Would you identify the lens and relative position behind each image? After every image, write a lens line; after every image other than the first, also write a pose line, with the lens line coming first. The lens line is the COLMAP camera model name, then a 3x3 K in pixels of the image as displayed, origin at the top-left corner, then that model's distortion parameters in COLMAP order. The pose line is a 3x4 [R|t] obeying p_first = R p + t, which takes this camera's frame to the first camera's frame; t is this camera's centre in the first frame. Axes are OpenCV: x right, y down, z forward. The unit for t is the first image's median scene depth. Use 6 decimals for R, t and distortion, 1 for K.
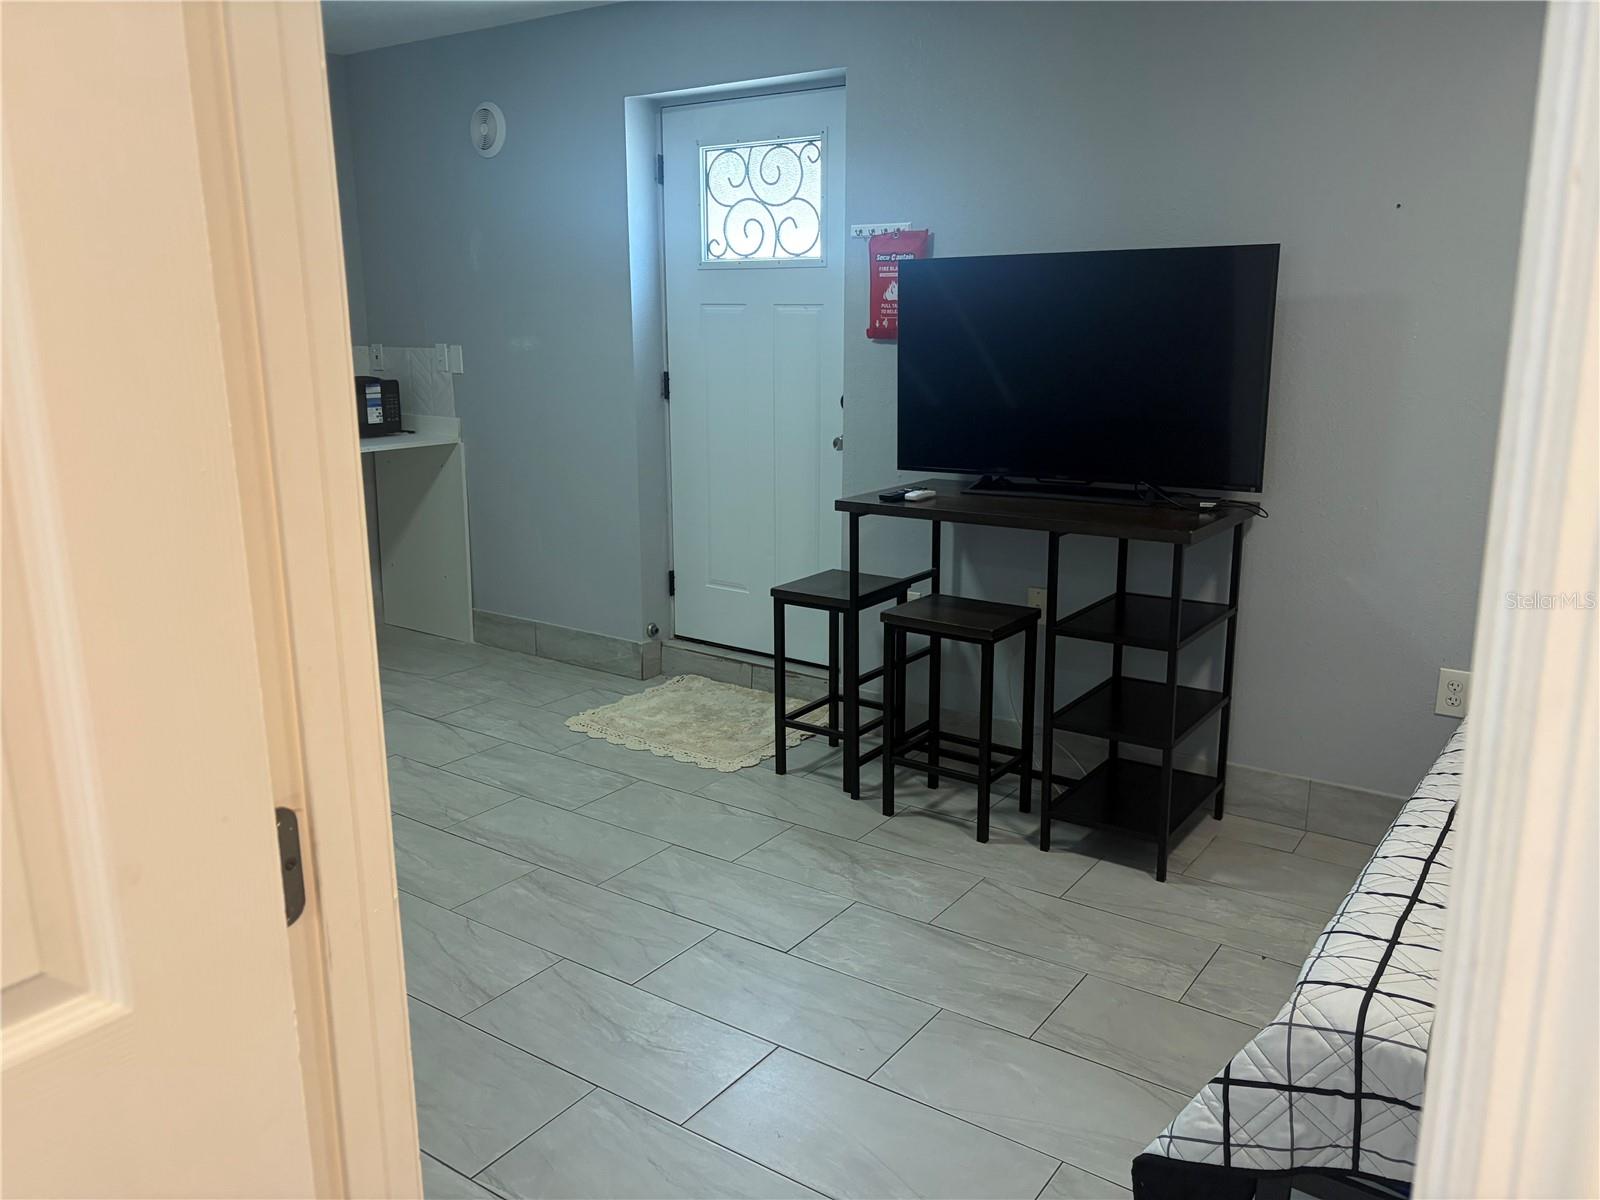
lens RADIAL K [[1227.5, 0, 800.0], [0, 1227.5, 600.0], [0, 0, 1]] dist [0.006803, 0.007476]
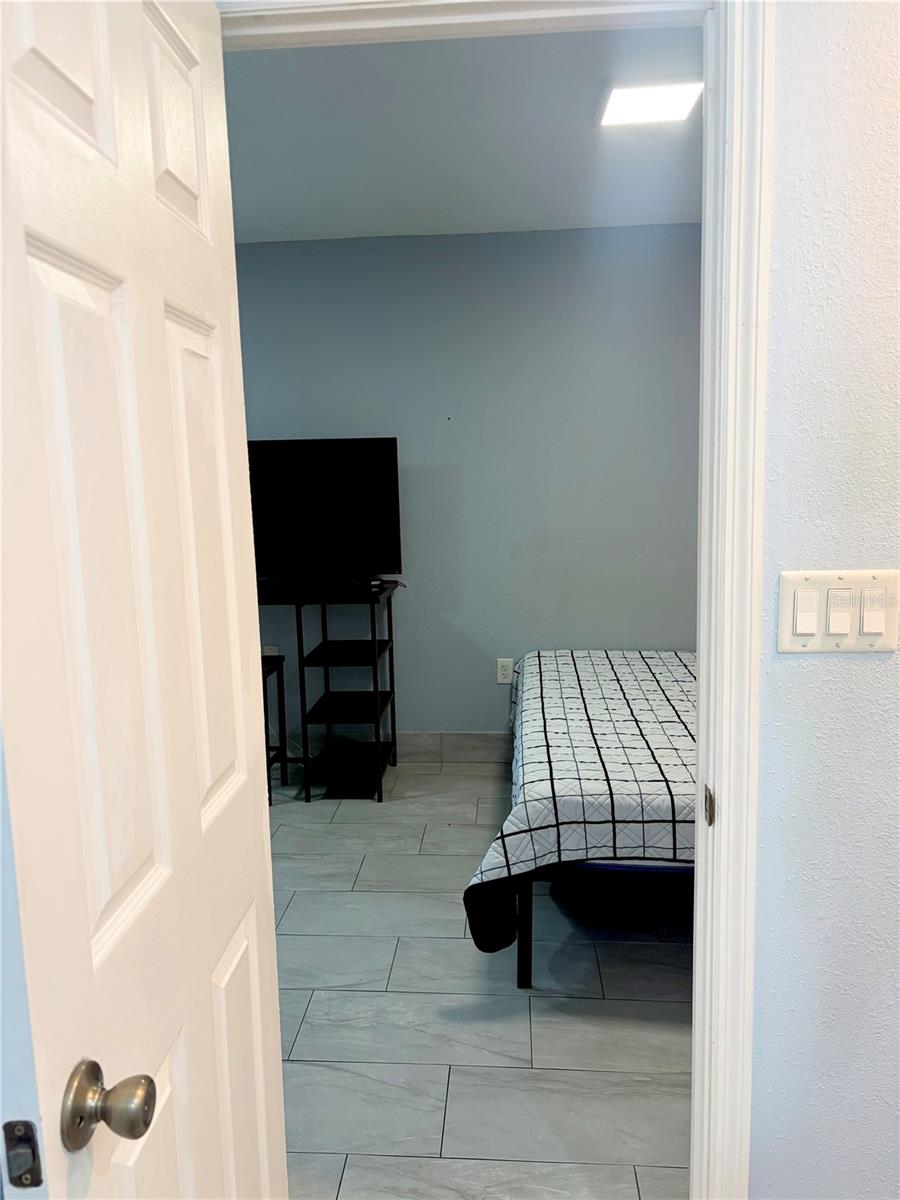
lens RADIAL K [[914.1, 0, 450.0], [0, 914.1, 600.0], [0, 0, 1]] dist [0.037586, -0.067881]
pose [[0.853899, -0.088088, 0.512930, -0.259302], [0.135613, 0.989185, -0.055884, 0.035806], [-0.502460, 0.117279, 0.856610, -0.176960]]
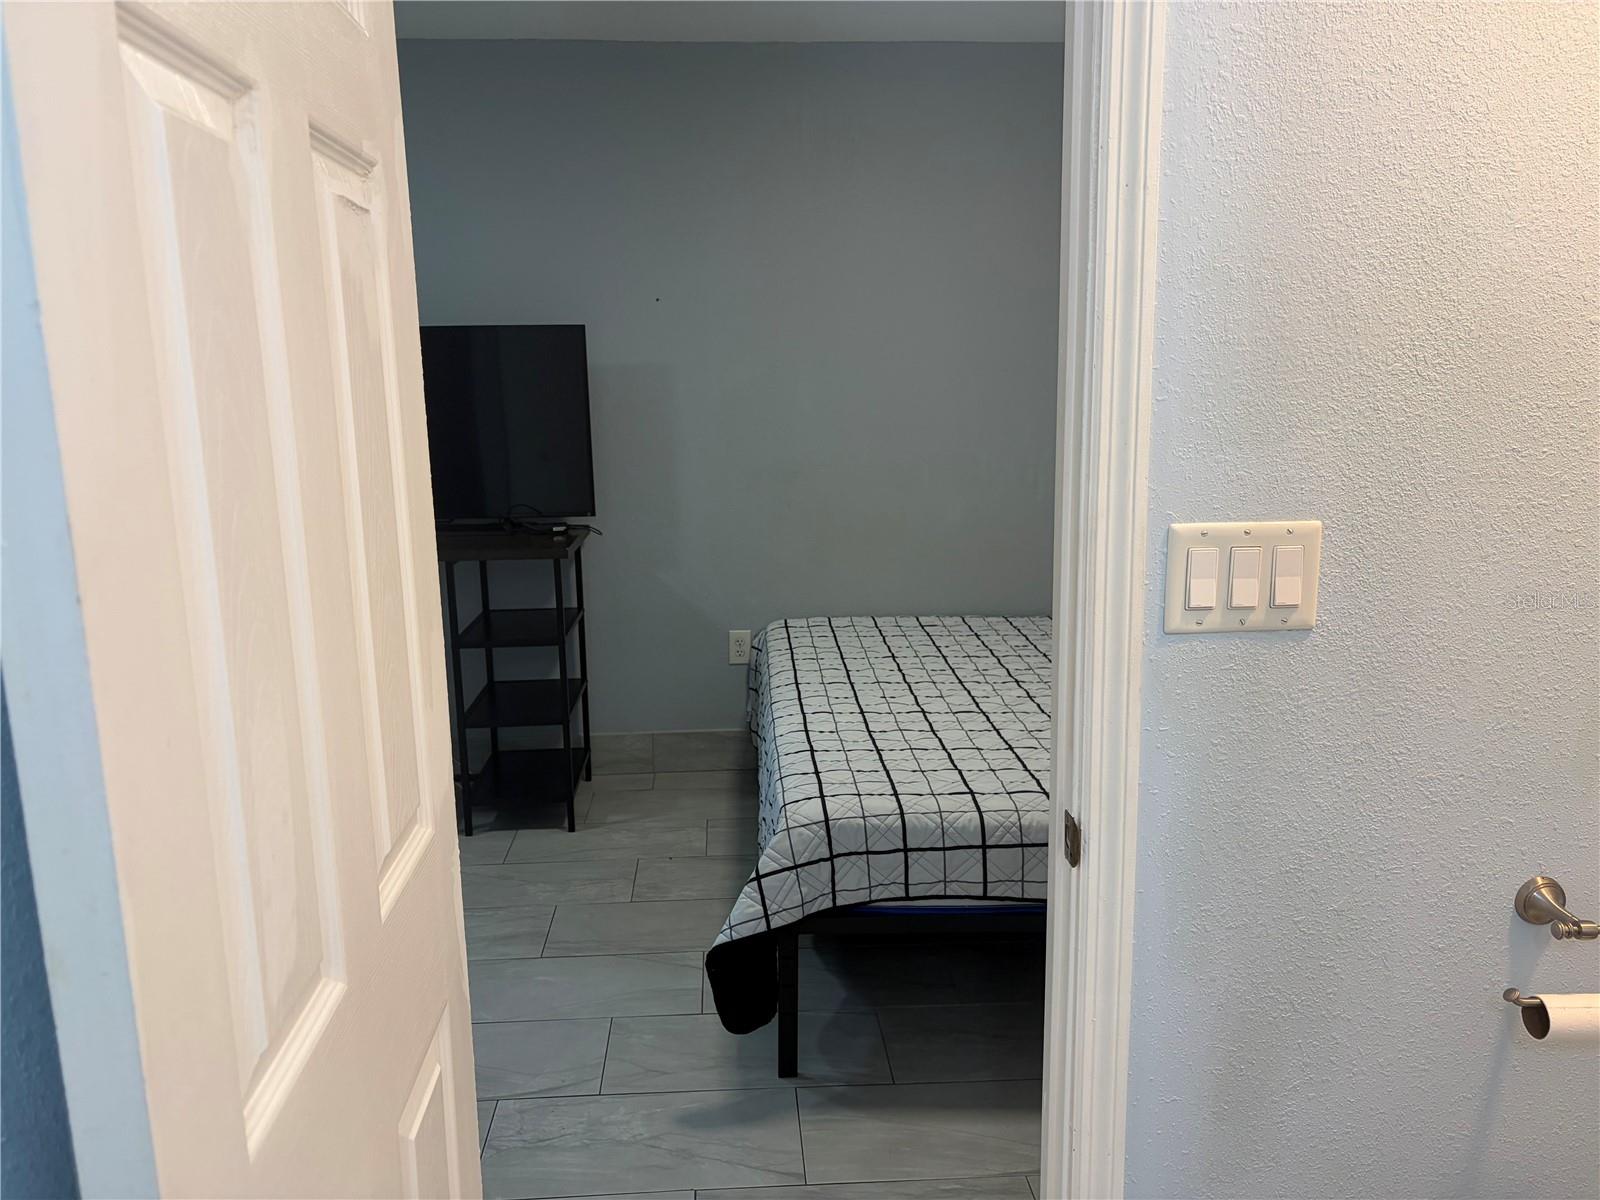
lens RADIAL K [[1218.8, 0, 811.8], [0, 1218.8, 594.2], [0, 0, 1]] dist [0.037586, -0.067881]
pose [[0.771980, -0.121428, 0.623940, -0.269416], [0.151372, 0.988464, 0.005082, 0.022635], [-0.617360, 0.090524, 0.781455, -0.140752]]
